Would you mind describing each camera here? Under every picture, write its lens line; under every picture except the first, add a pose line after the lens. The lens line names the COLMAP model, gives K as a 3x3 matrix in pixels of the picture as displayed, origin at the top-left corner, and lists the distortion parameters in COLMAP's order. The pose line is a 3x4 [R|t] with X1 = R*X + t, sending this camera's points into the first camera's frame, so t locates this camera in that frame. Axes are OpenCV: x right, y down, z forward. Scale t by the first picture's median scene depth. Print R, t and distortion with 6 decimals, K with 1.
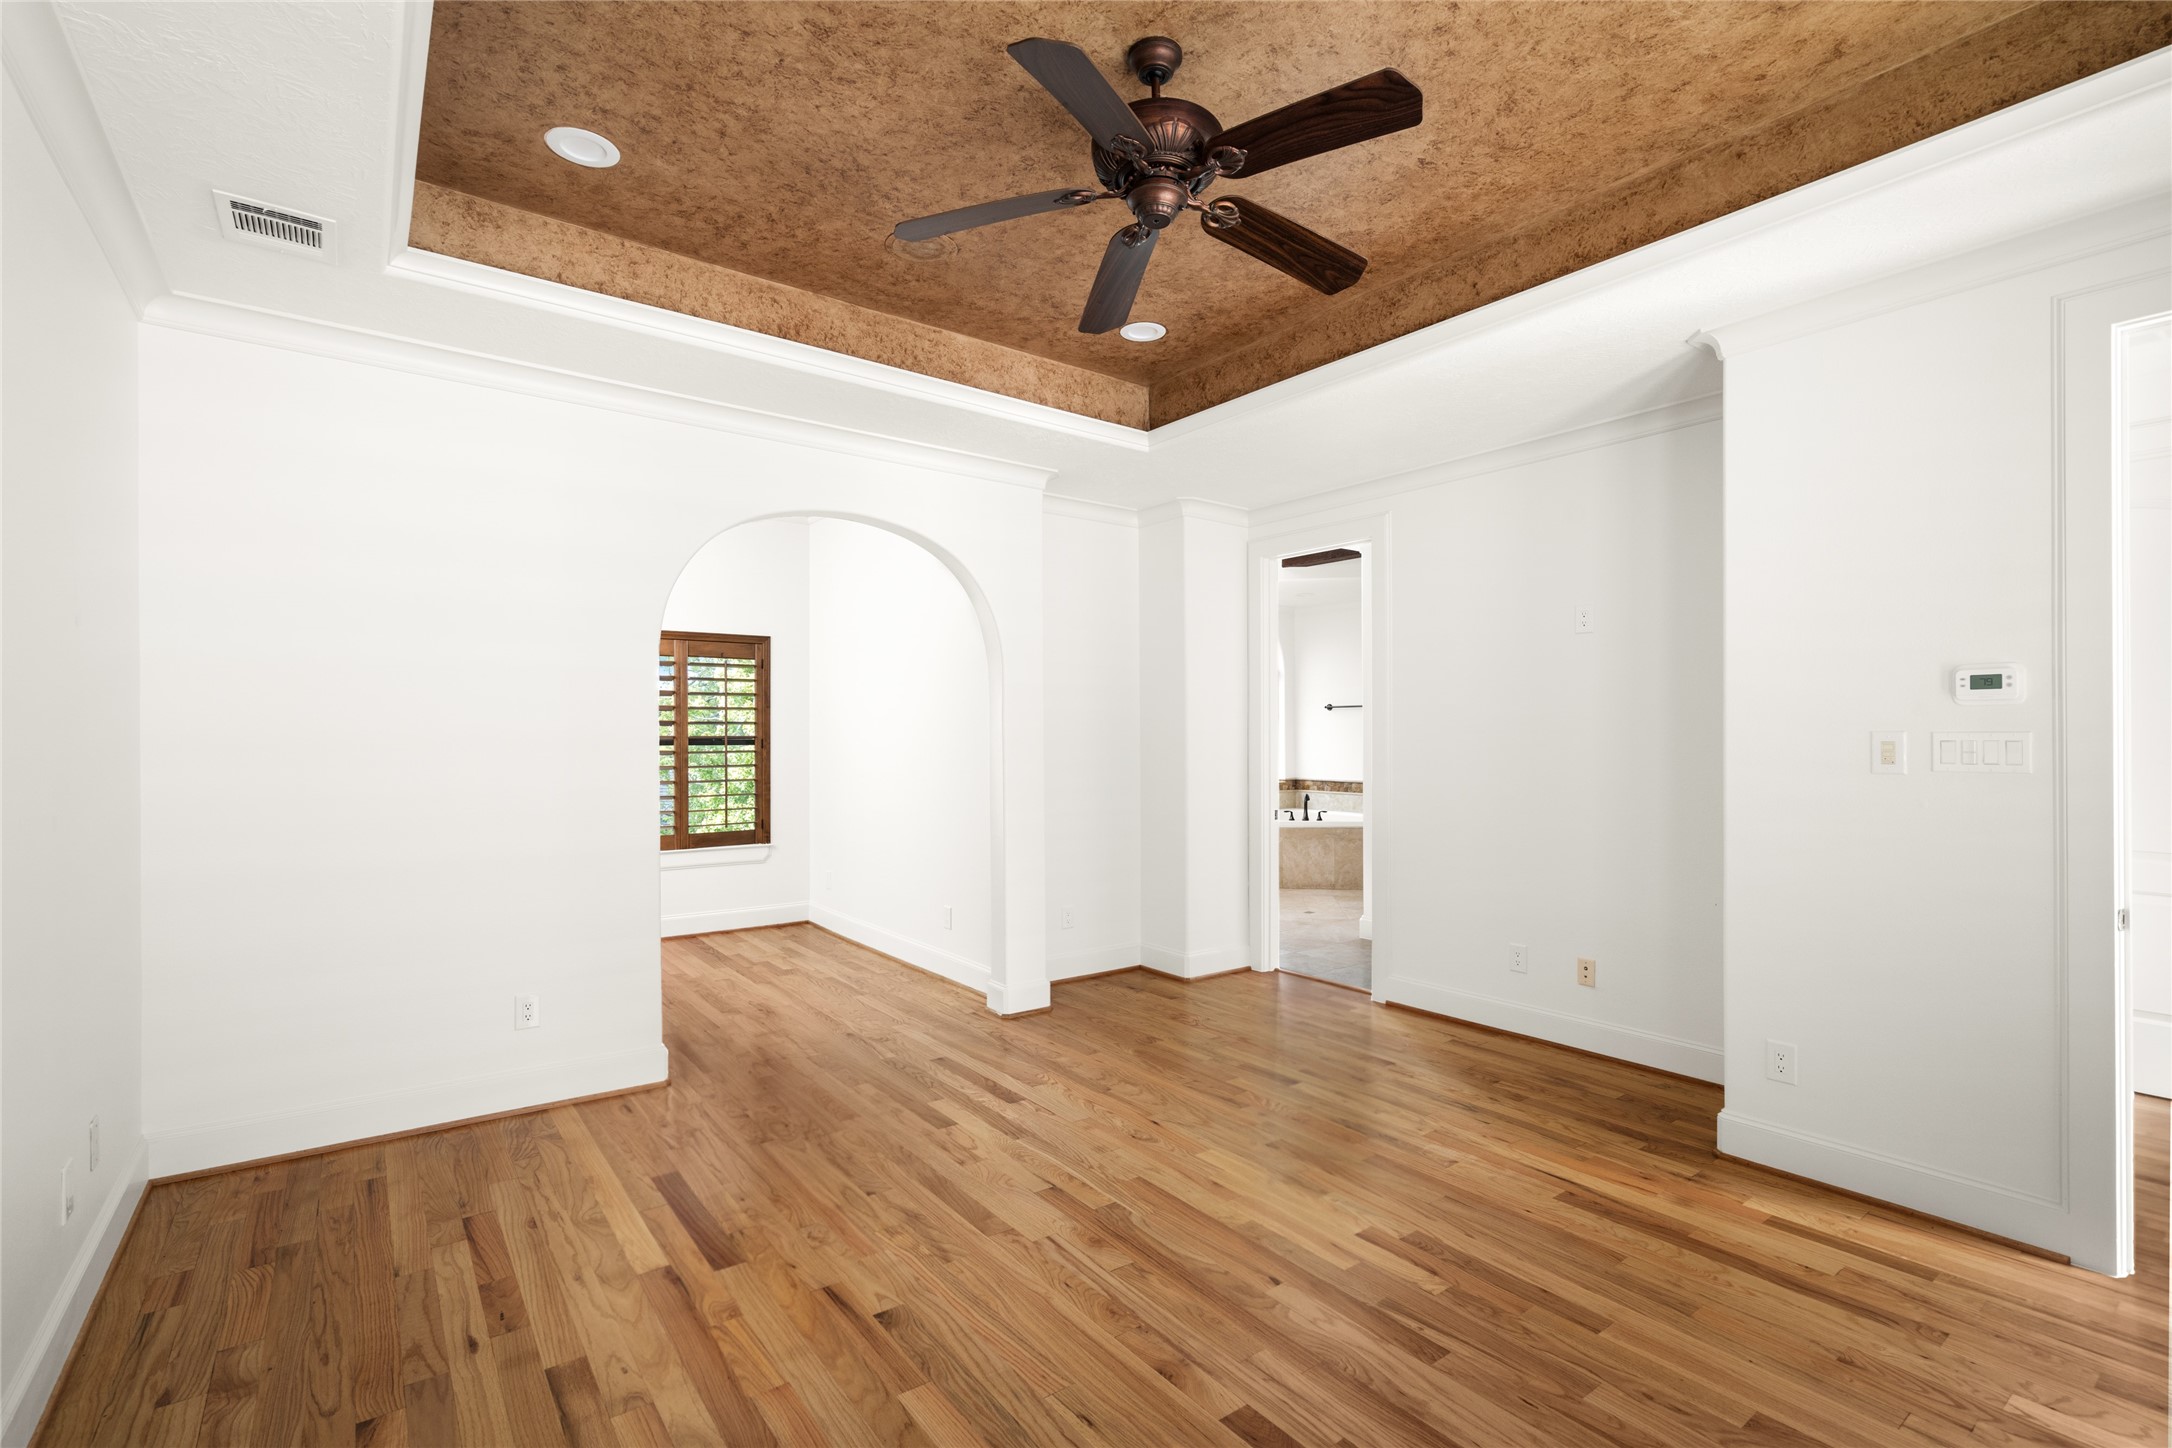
lens RADIAL K [[976.3, 0, 1068.3], [0, 976.3, 733.6], [0, 0, 1]] dist [-0.001813, 0.000008]
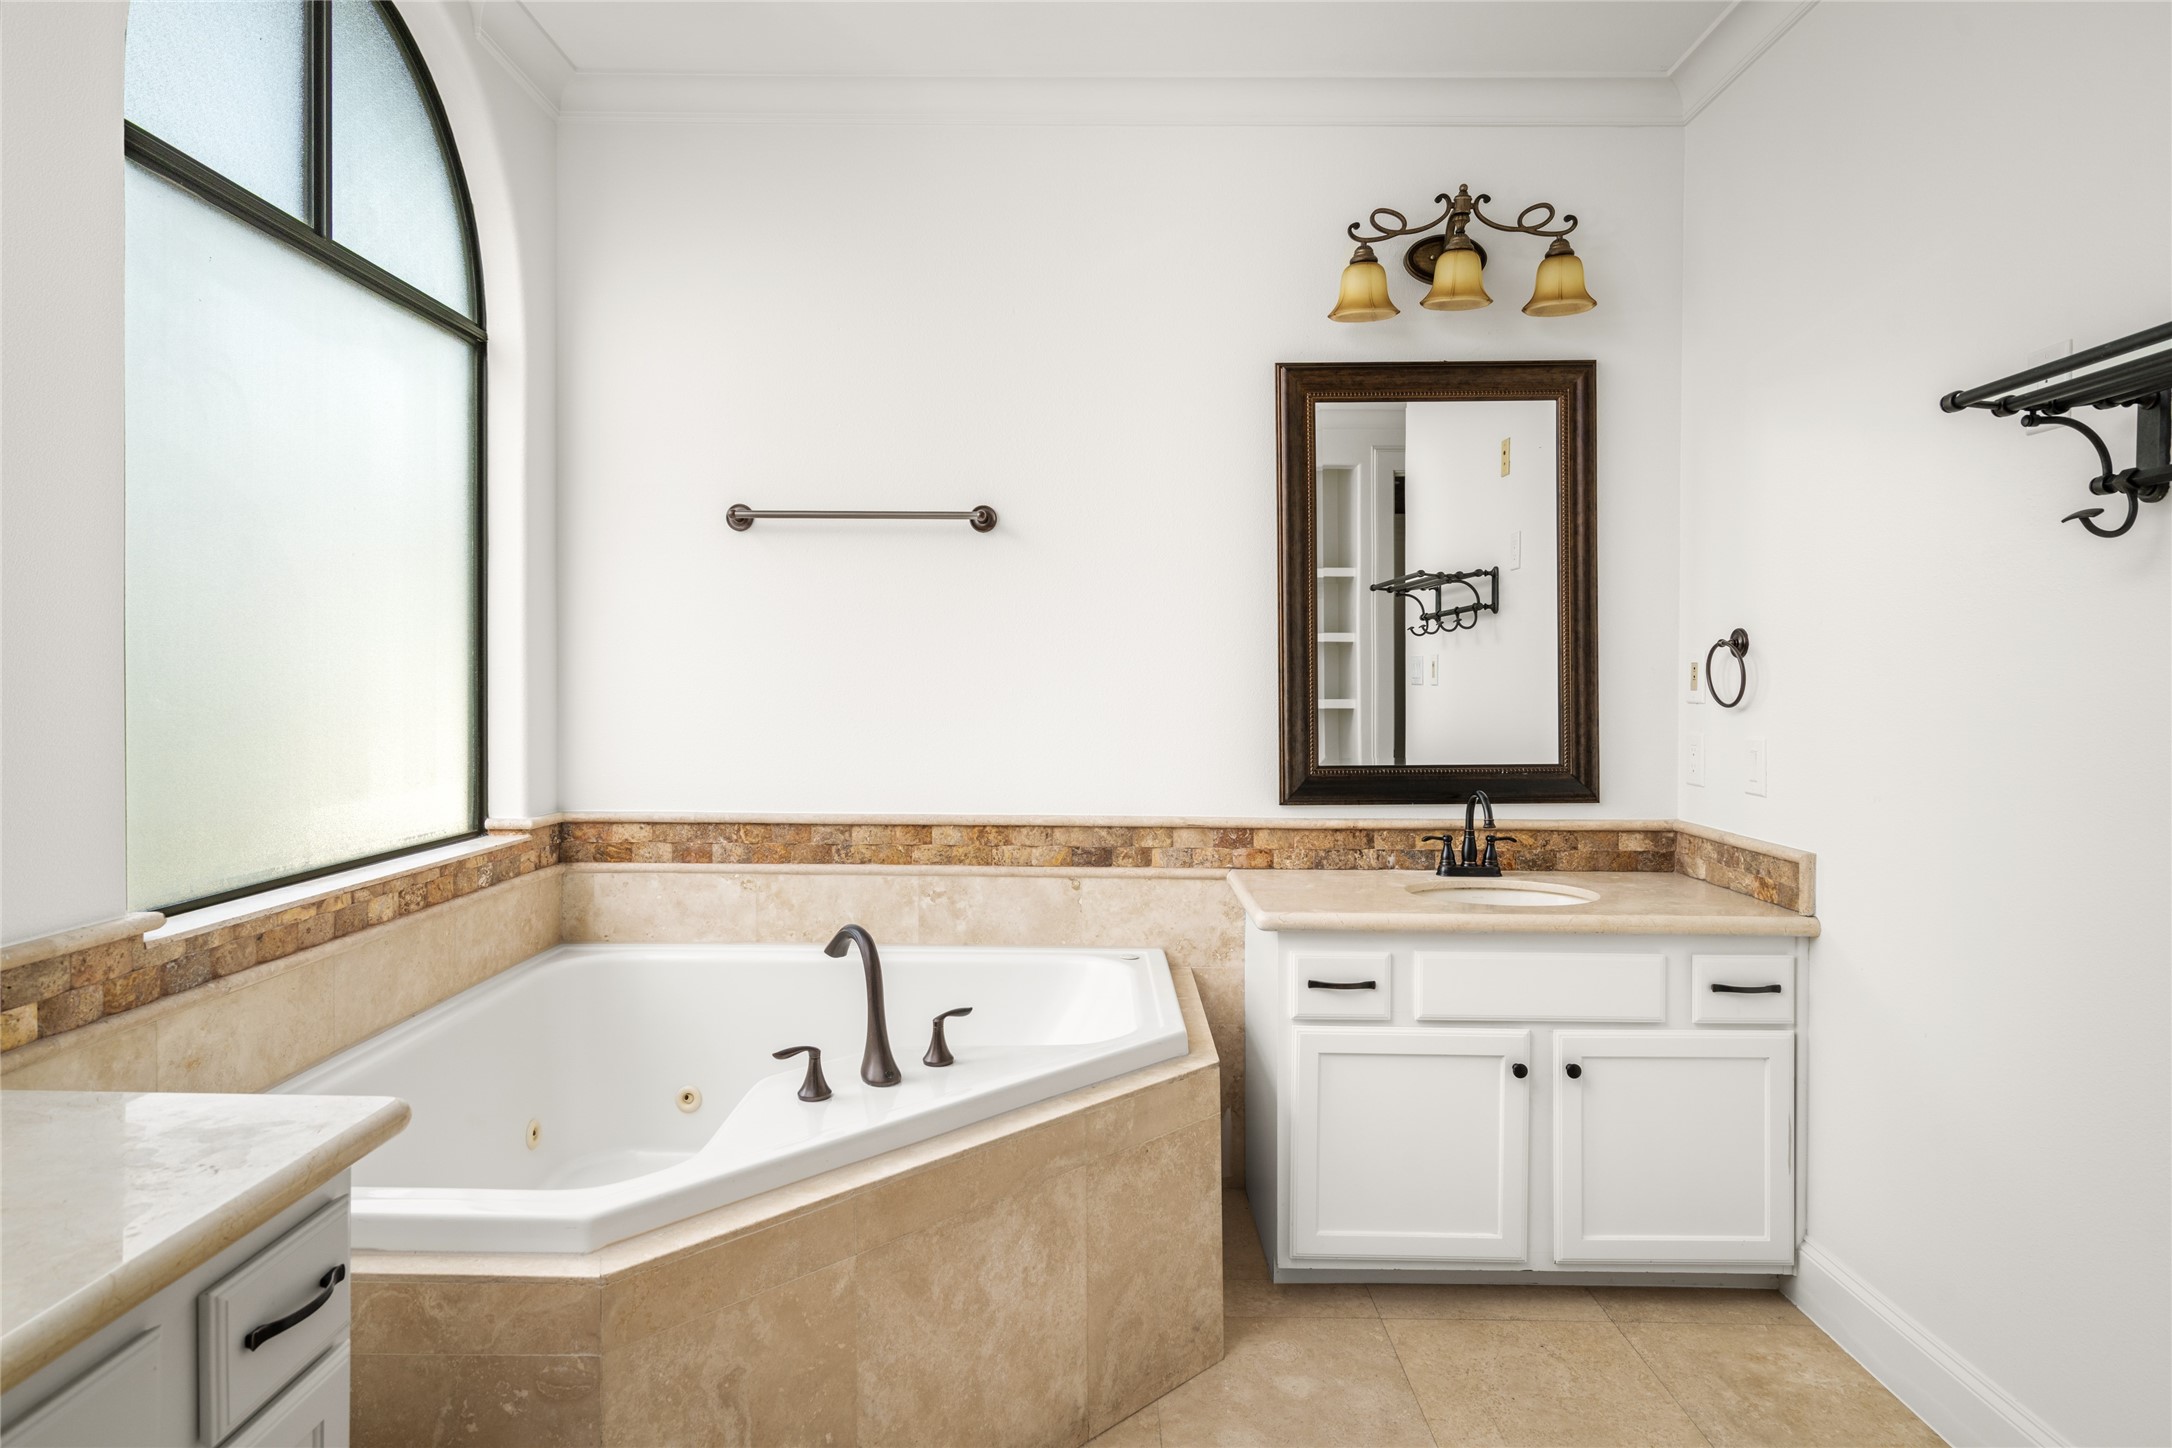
lens RADIAL K [[1220.1, 0, 1082.7], [0, 1220.1, 691.3], [0, 0, 1]] dist [0.003243, 0.002684]
pose [[0.601728, -0.006756, 0.798672, 0.083911], [-0.002202, 0.999946, 0.010118, 0.014150], [-0.798698, -0.007847, 0.601681, 0.824625]]
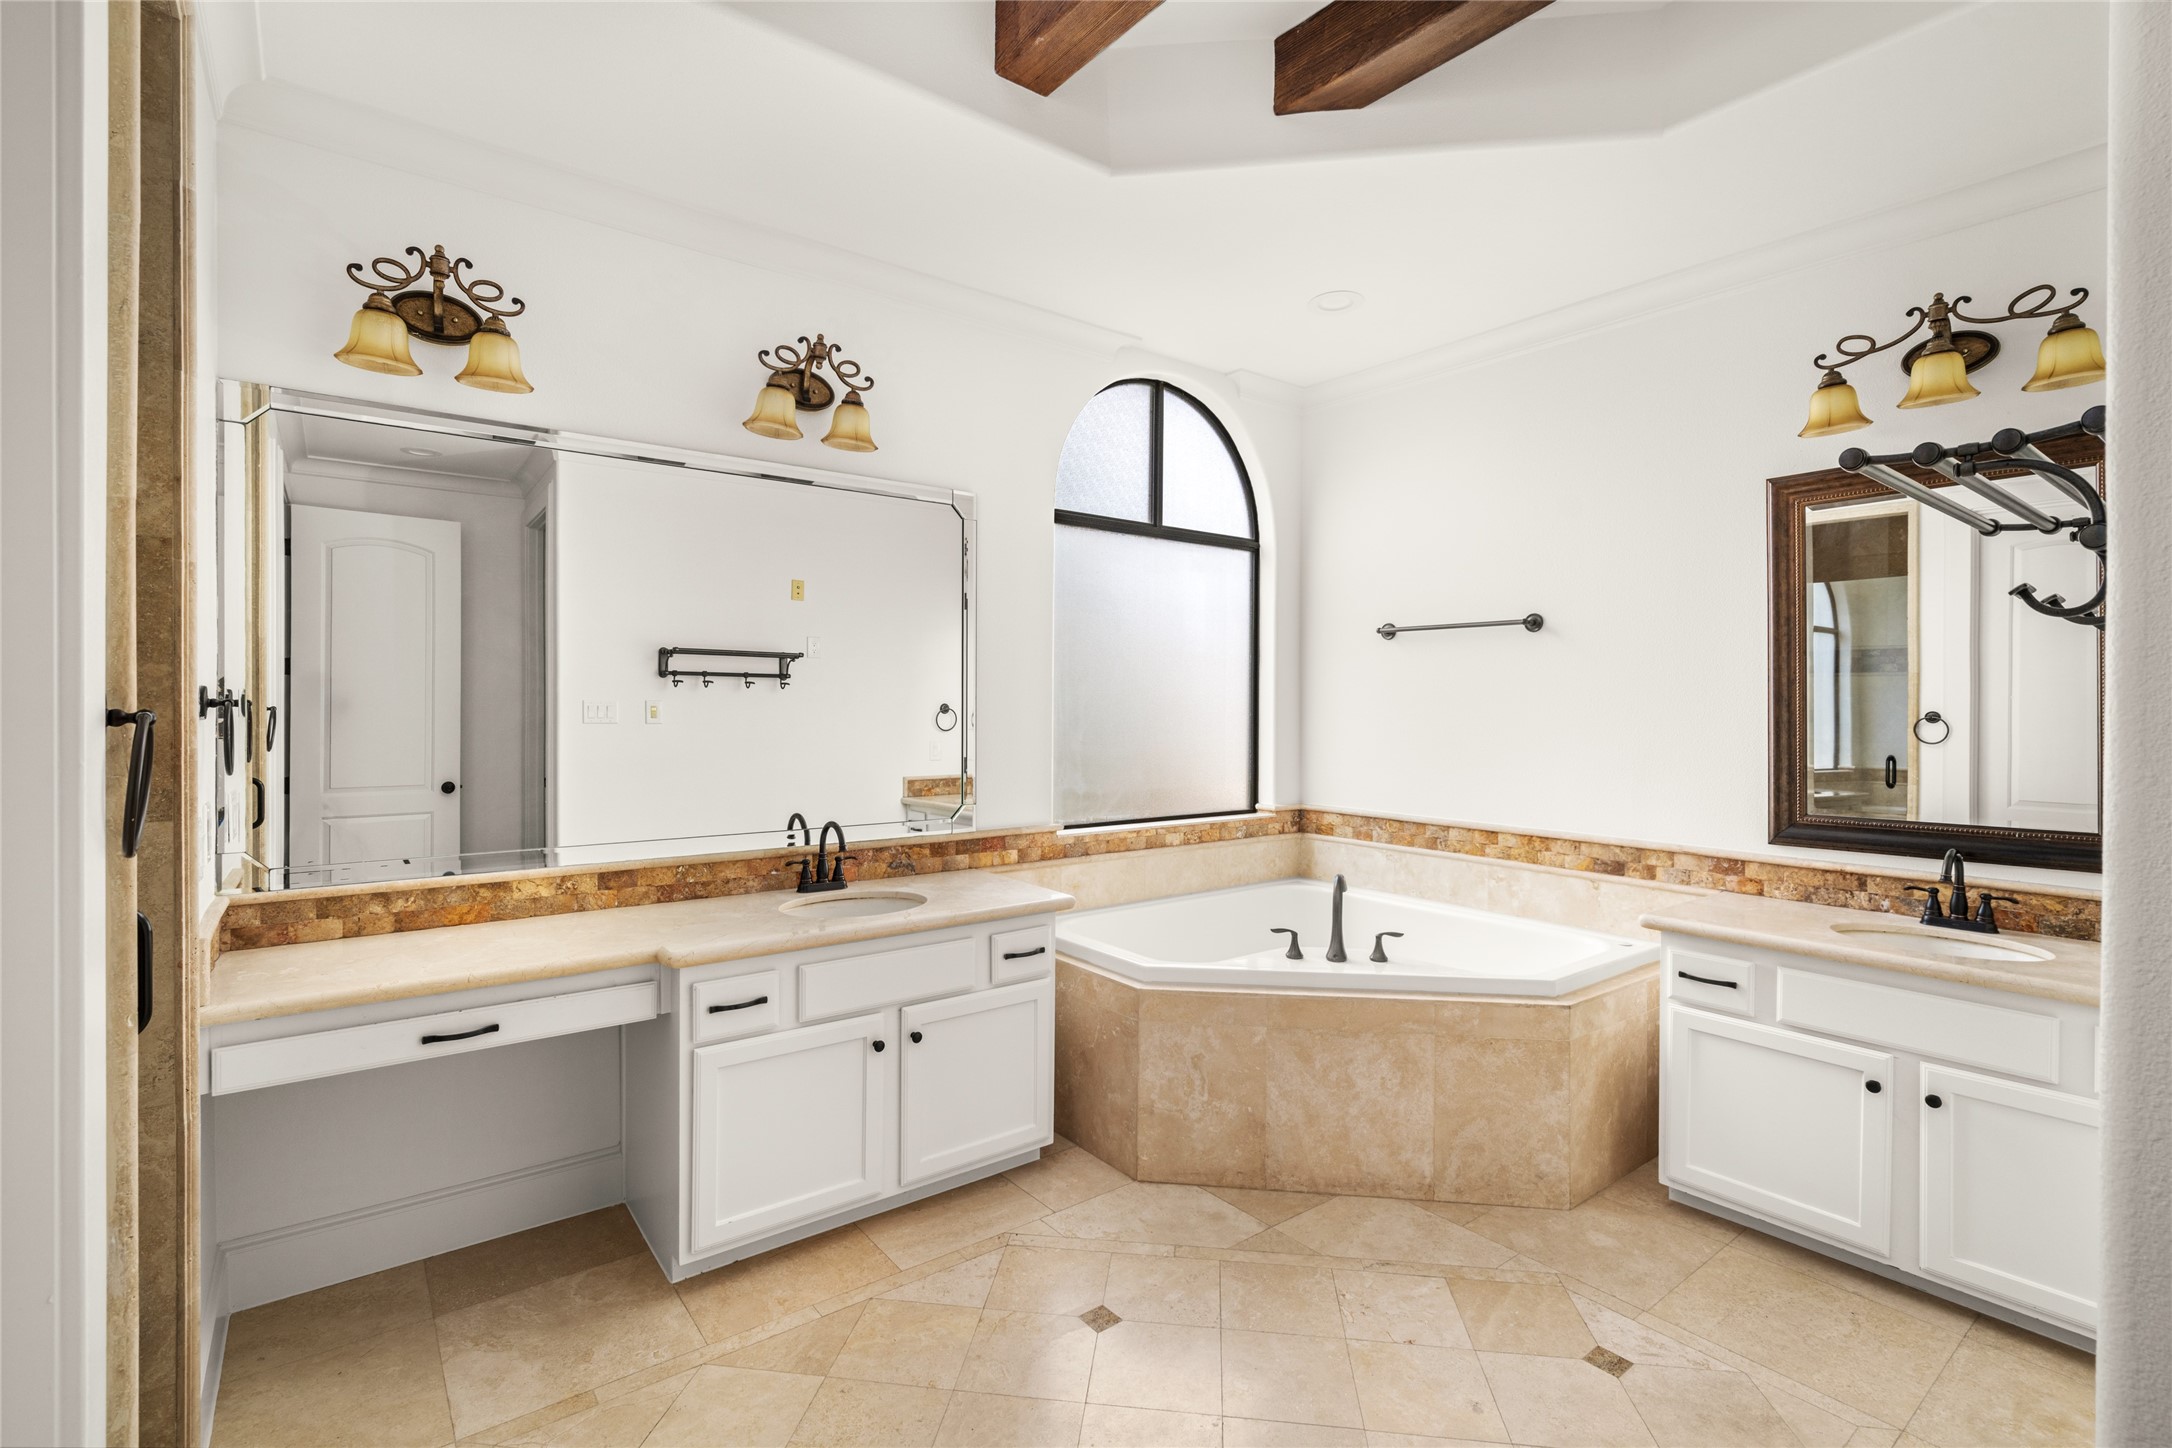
lens RADIAL K [[994.3, 0, 1078.0], [0, 994.3, 714.3], [0, 0, 1]] dist [0.000587, 0.000326]
pose [[0.999808, 0.003601, 0.019267, 0.147550], [-0.003774, 0.999953, 0.008946, 0.003676], [-0.019234, -0.009017, 0.999774, 0.659751]]
